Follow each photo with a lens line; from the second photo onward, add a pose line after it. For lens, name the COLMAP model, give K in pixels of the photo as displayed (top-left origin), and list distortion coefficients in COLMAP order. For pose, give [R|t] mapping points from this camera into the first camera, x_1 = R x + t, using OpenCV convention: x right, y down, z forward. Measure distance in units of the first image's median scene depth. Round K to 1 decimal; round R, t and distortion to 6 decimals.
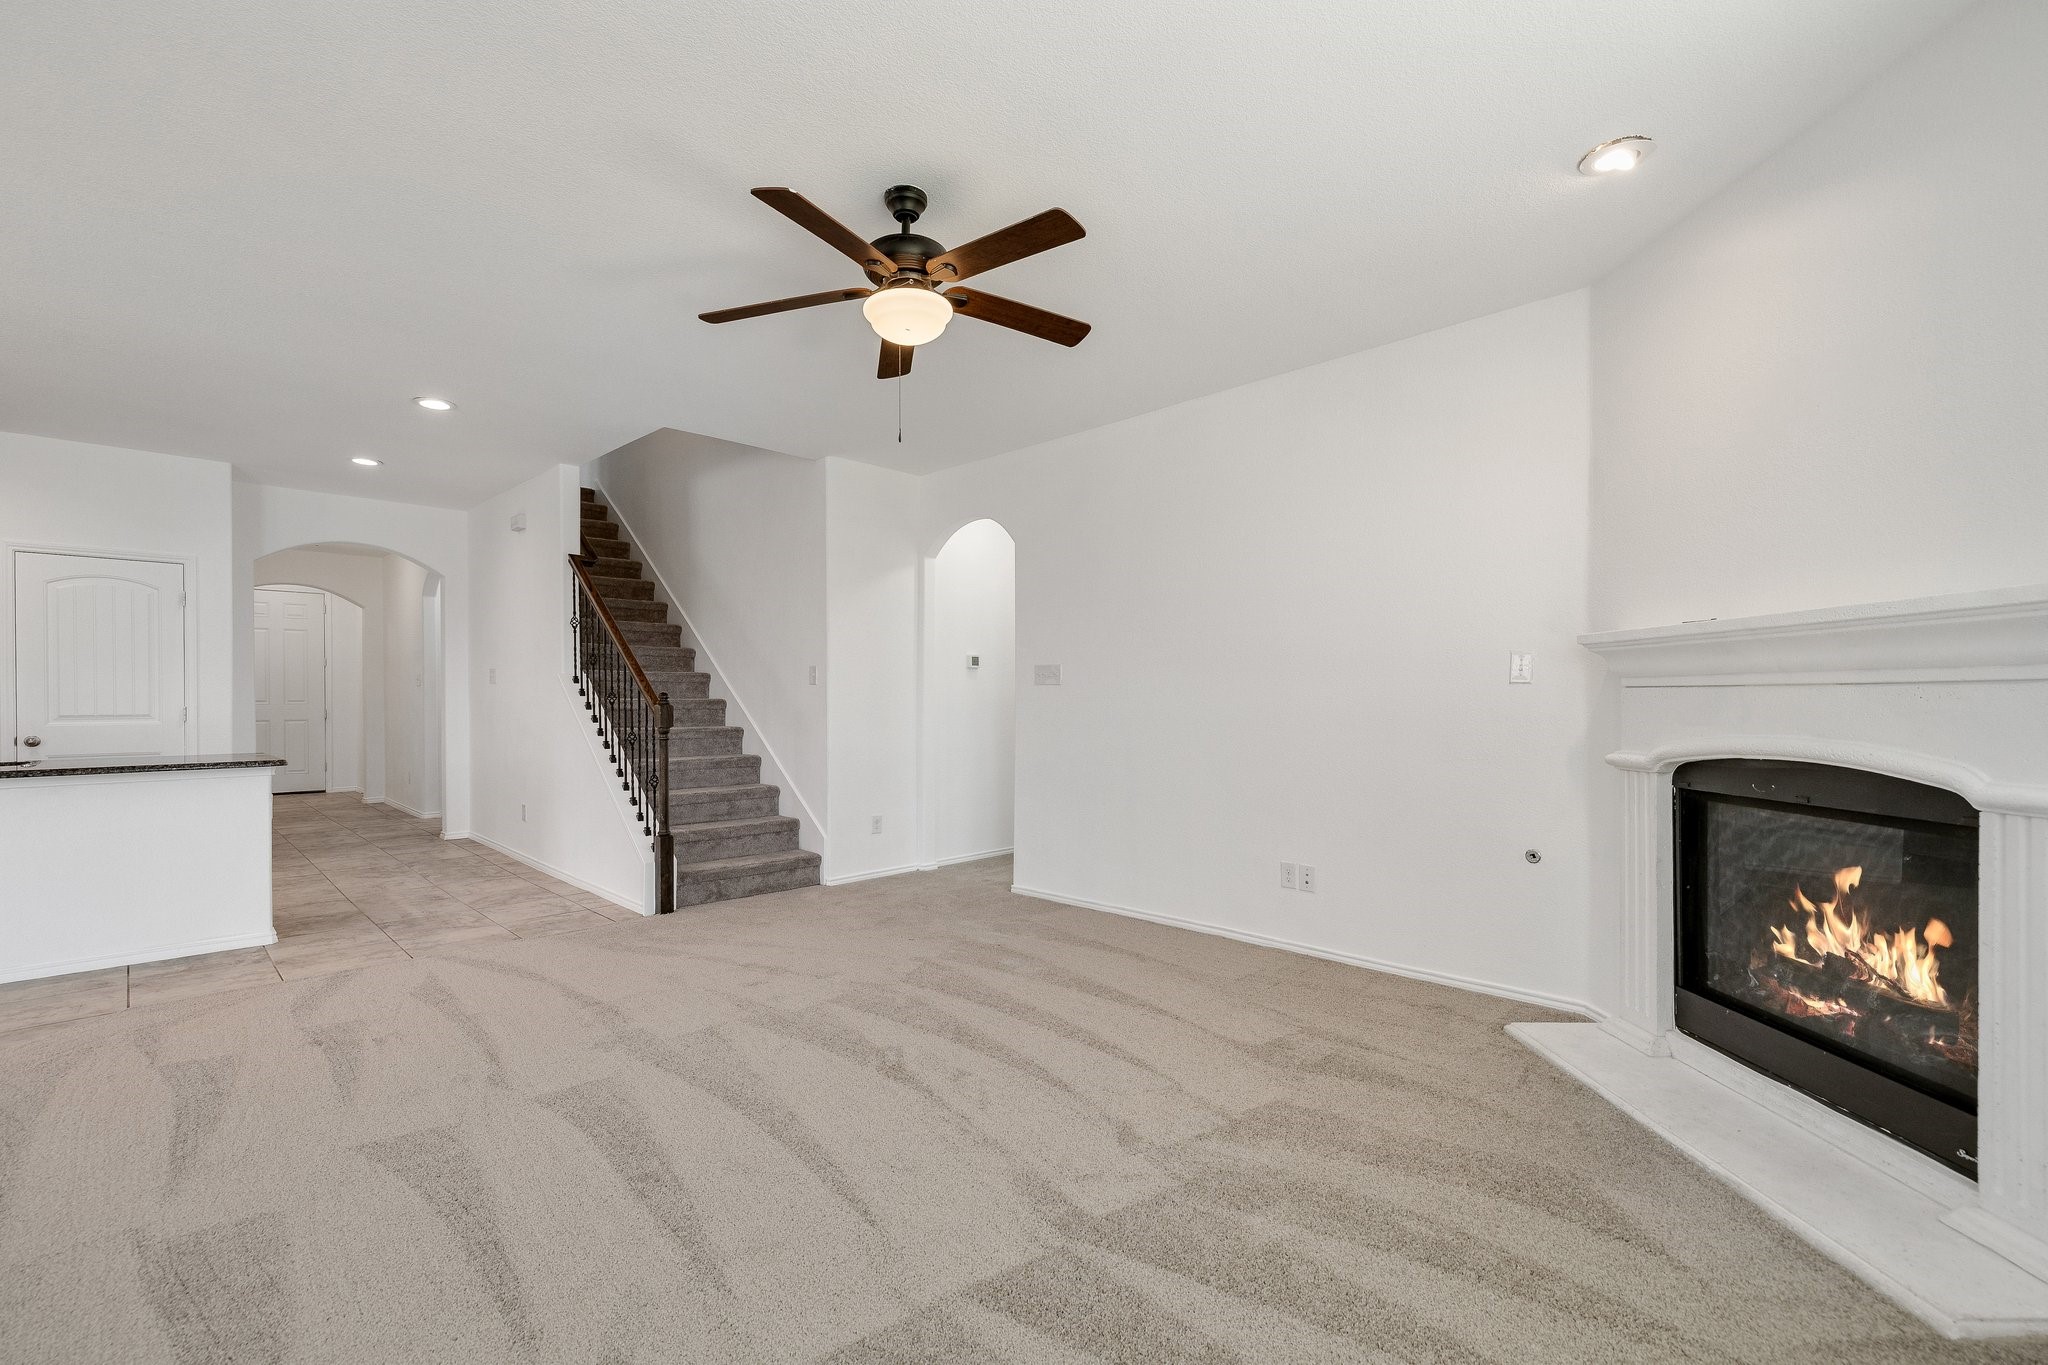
lens RADIAL K [[871.1, 0, 1017.5], [0, 871.1, 708.3], [0, 0, 1]] dist [0.000291, 0.000118]
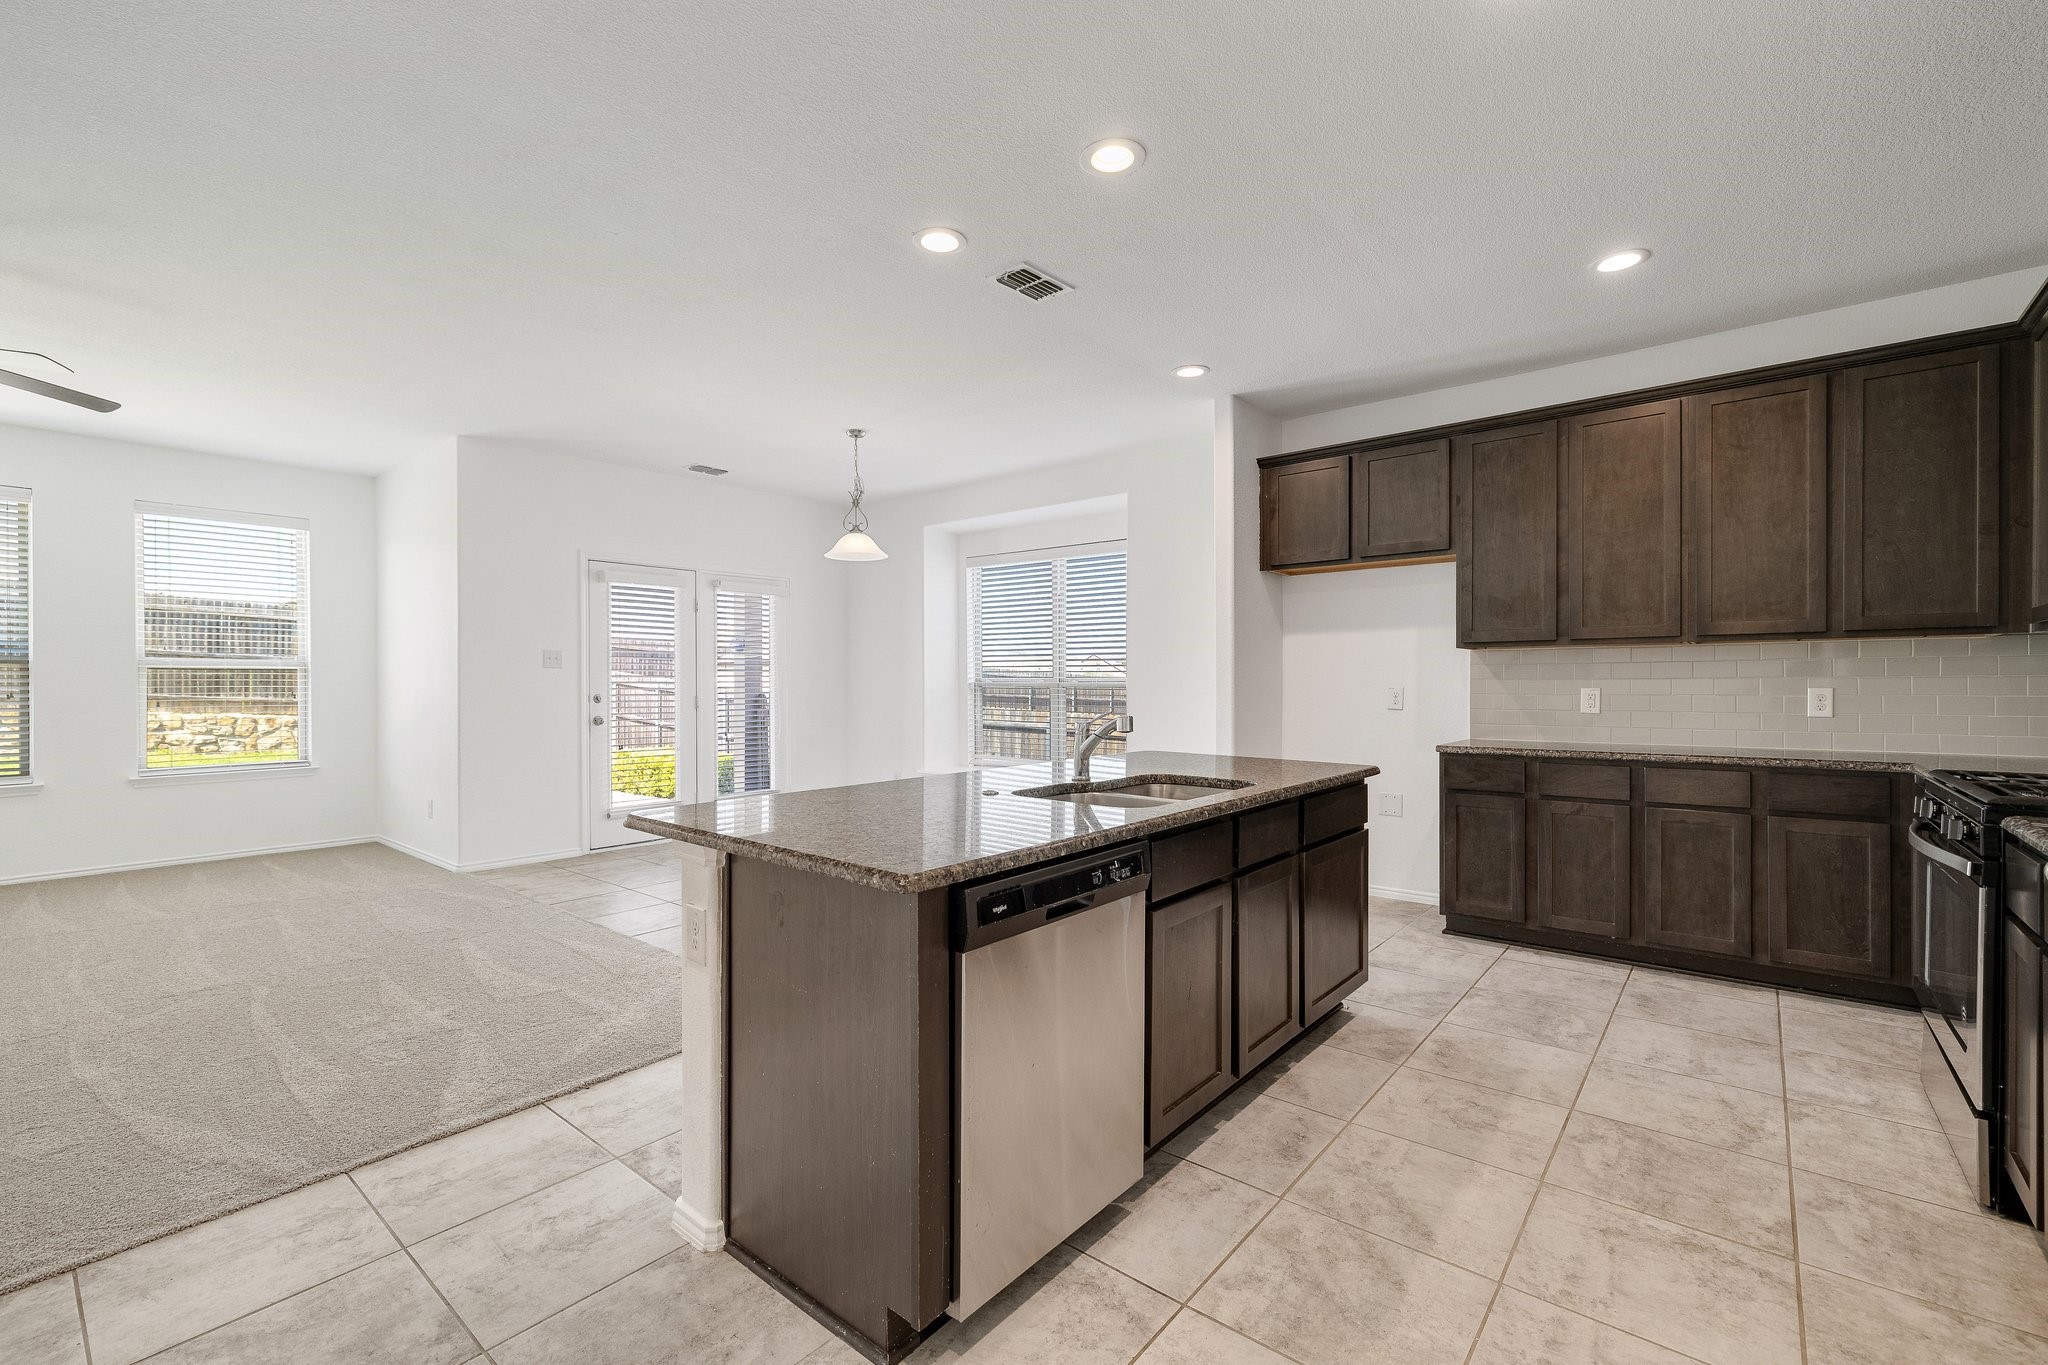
lens RADIAL K [[871.1, 0, 1019.0], [0, 871.1, 680.0], [0, 0, 1]] dist [0.000291, 0.000118]
pose [[-0.996918, 0.001669, -0.078431, -1.520073], [0.001068, 0.999970, 0.007713, -0.029262], [0.078442, 0.007606, -0.996890, 2.242528]]
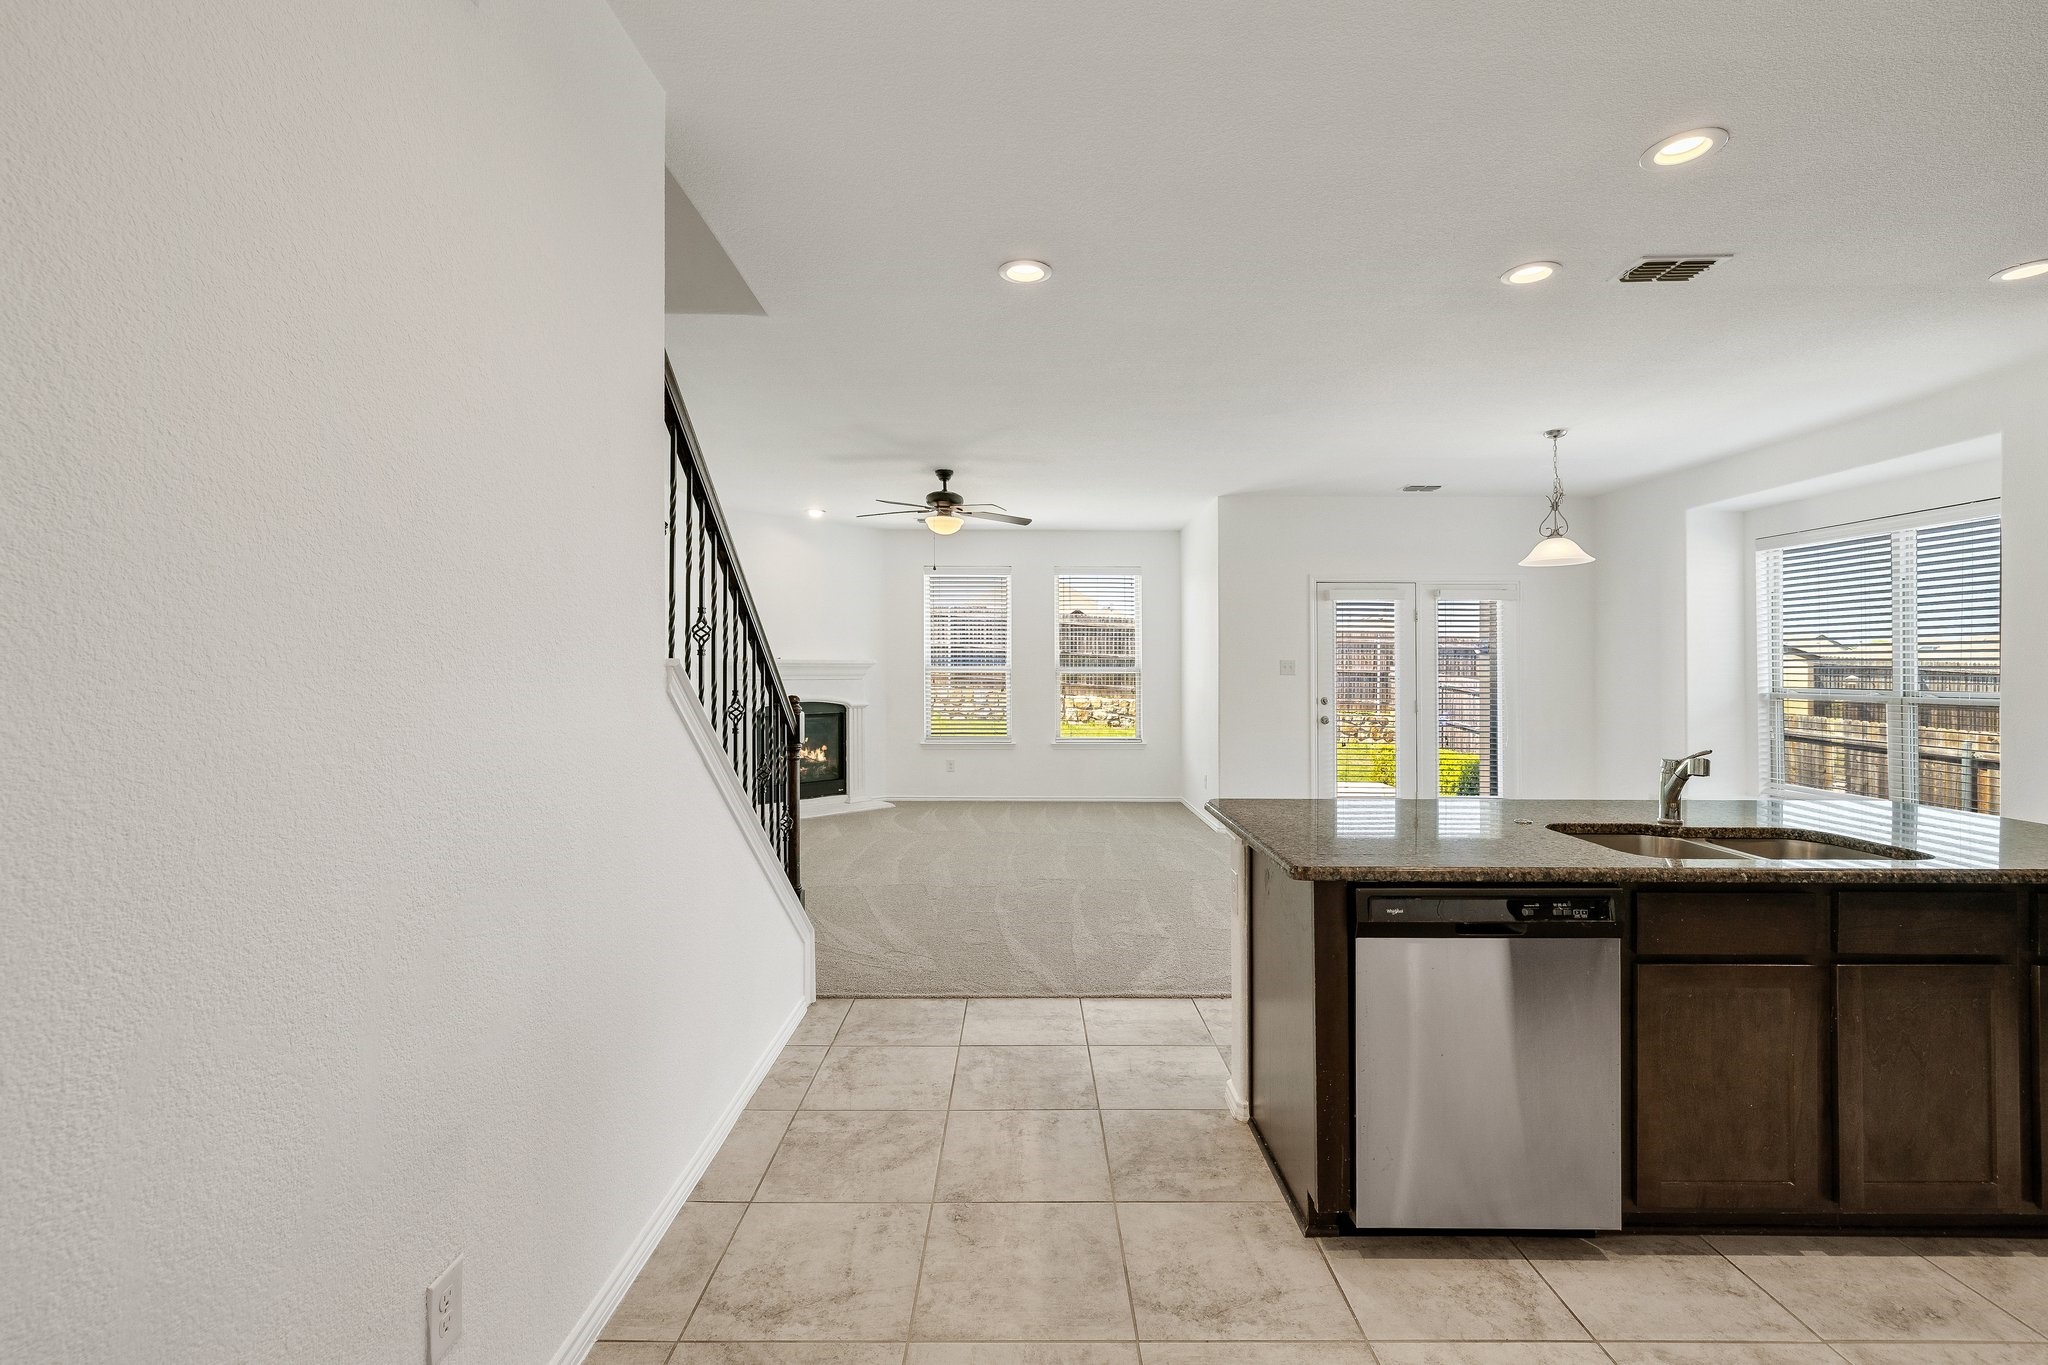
lens RADIAL K [[871.1, 0, 1030.9], [0, 871.1, 666.9], [0, 0, 1]] dist [0.000291, 0.000118]
pose [[-0.704039, 0.000468, 0.710161, -1.839395], [0.002455, 0.999995, 0.001775, -0.073333], [-0.710157, 0.002993, -0.704037, 2.374101]]
